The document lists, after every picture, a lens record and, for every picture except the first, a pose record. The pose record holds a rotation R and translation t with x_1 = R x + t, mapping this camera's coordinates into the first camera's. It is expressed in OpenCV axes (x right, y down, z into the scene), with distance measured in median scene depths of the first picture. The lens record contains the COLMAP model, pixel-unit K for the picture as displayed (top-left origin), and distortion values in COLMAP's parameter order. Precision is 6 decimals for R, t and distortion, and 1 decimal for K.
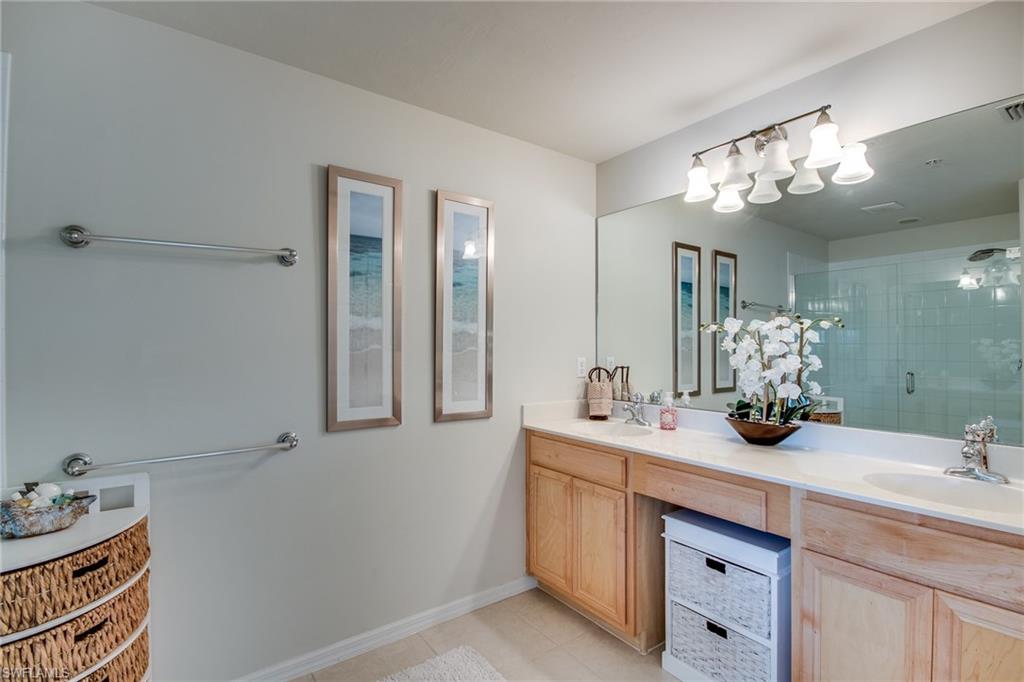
lens RADIAL K [[486.3, 0, 514.0], [0, 486.3, 340.6], [0, 0, 1]] dist [0.001207, -0.002728]
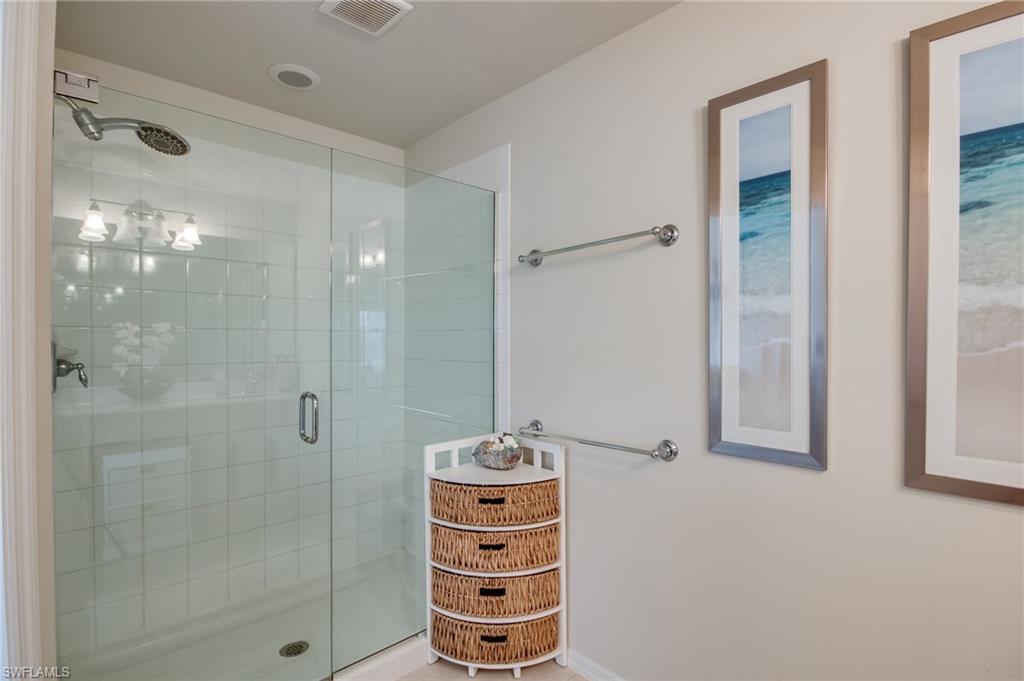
lens RADIAL K [[486.3, 0, 515.1], [0, 486.3, 346.9], [0, 0, 1]] dist [0.001207, -0.002728]
pose [[0.151212, 0.013246, -0.988413, 0.336368], [0.011153, 0.999824, 0.015105, 0.008533], [0.988439, -0.013307, 0.151037, 0.593938]]
